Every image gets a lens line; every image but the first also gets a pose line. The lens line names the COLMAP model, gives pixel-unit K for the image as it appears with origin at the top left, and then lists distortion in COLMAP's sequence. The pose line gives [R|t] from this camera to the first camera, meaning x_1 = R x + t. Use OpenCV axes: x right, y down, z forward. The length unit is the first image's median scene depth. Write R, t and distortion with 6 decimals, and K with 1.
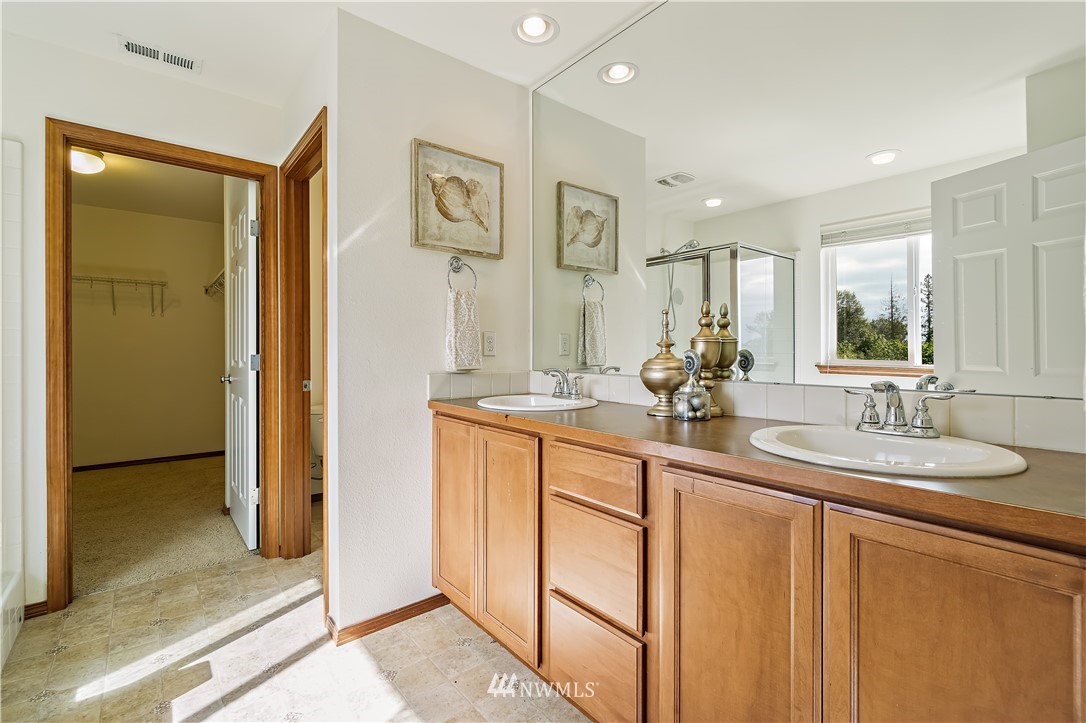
lens RADIAL K [[472.1, 0, 542.7], [0, 472.1, 359.2], [0, 0, 1]] dist [-0.004614, 0.000346]
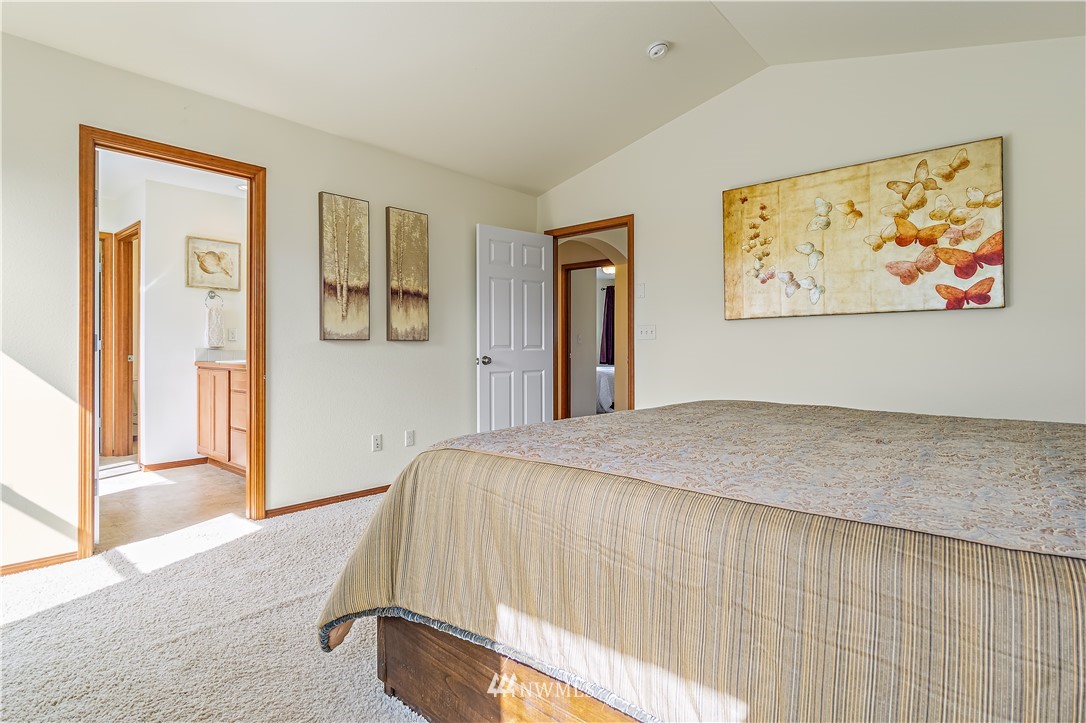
lens RADIAL K [[557.8, 0, 541.6], [0, 557.8, 358.3], [0, 0, 1]] dist [0.001013, 0.001072]
pose [[0.988368, 0.000585, 0.152079, 0.841554], [0.000563, 0.999972, -0.007506, 0.088135], [-0.152079, 0.007505, 0.988340, -1.556405]]
